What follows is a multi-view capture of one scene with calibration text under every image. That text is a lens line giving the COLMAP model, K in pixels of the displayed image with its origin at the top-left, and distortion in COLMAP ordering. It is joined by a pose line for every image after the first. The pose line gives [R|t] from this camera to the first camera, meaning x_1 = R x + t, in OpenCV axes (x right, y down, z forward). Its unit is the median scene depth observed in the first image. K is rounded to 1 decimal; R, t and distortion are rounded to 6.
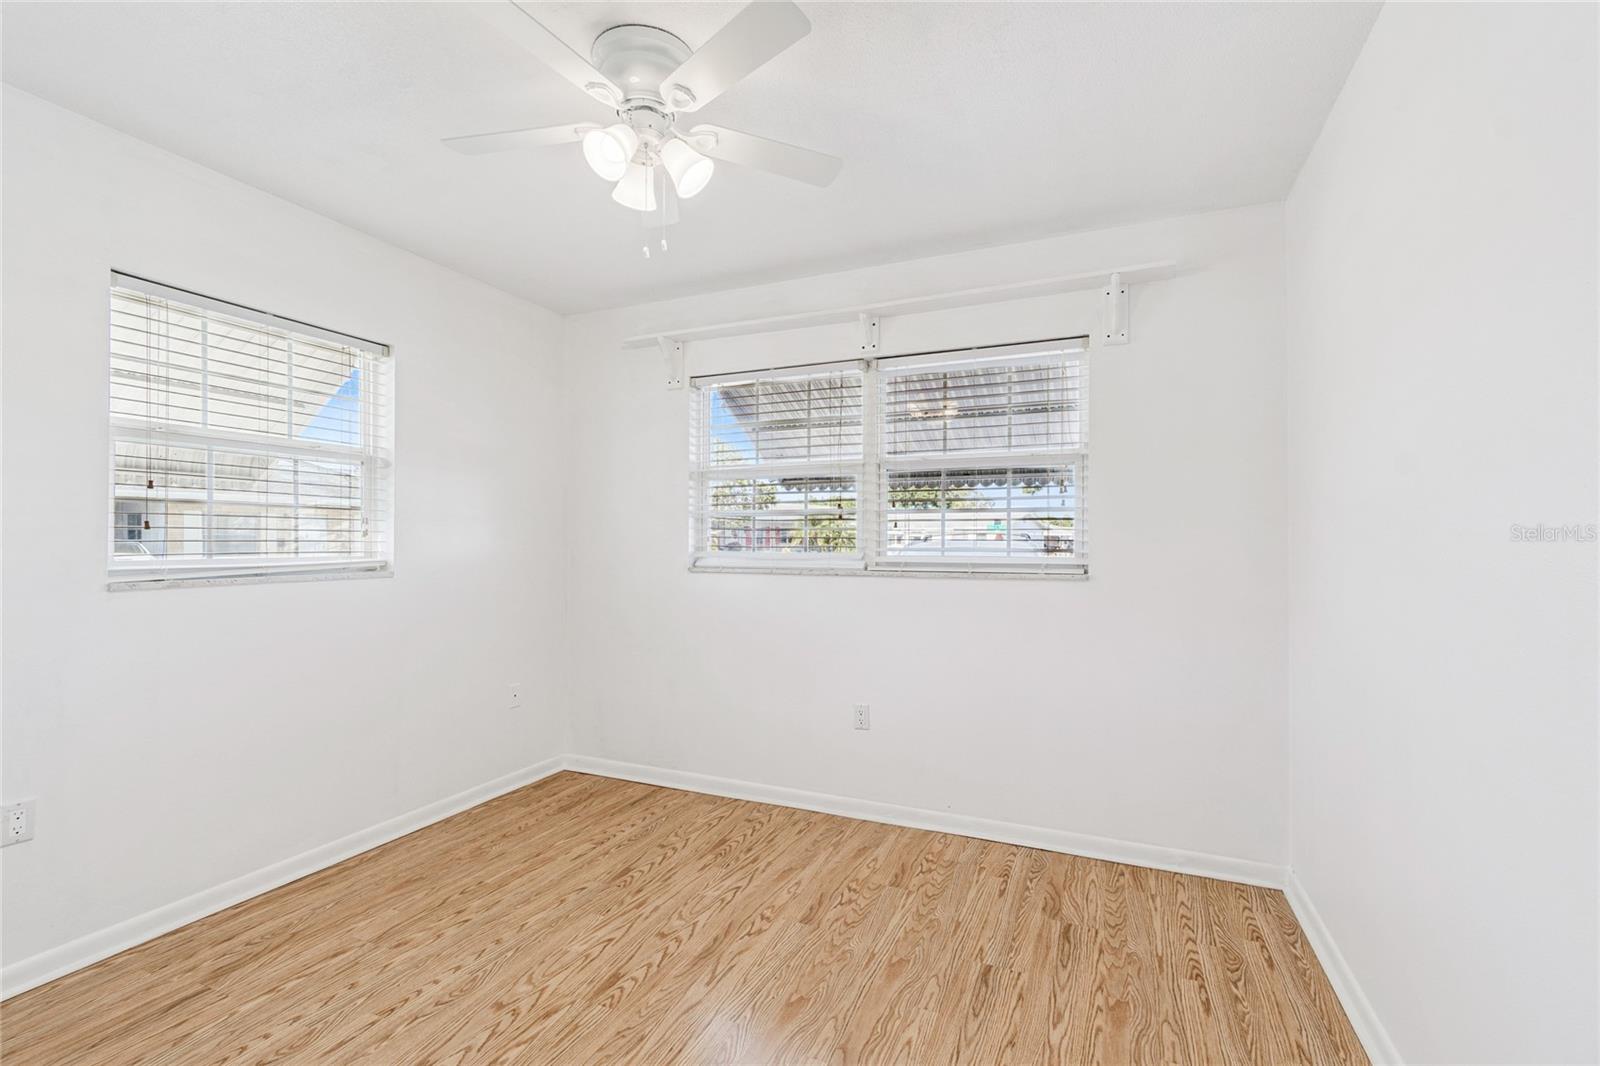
lens RADIAL K [[716.4, 0, 800.0], [0, 716.4, 533.0], [0, 0, 1]] dist [0.000286, -0.000410]
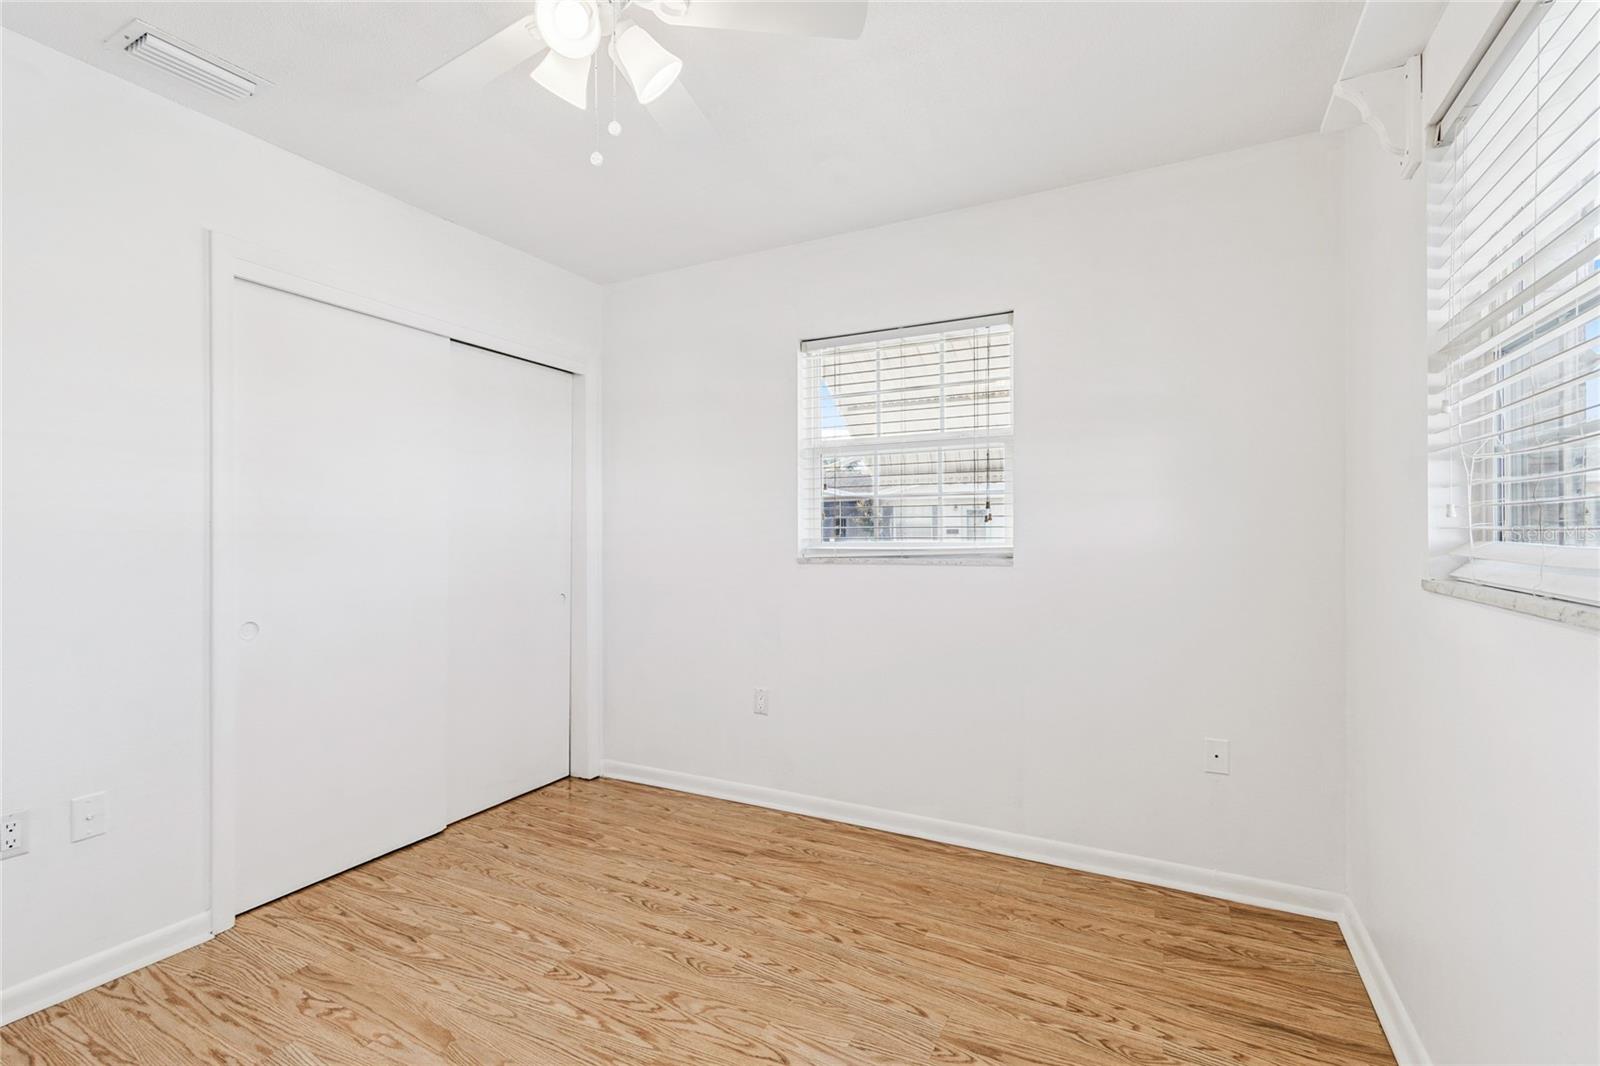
lens RADIAL K [[716.4, 0, 800.0], [0, 716.4, 533.0], [0, 0, 1]] dist [0.000286, -0.000410]
pose [[-0.072843, -0.000116, -0.997343, 0.397196], [0.021518, 0.999767, -0.001688, 0.017899], [0.997111, -0.021583, -0.072824, 0.904259]]
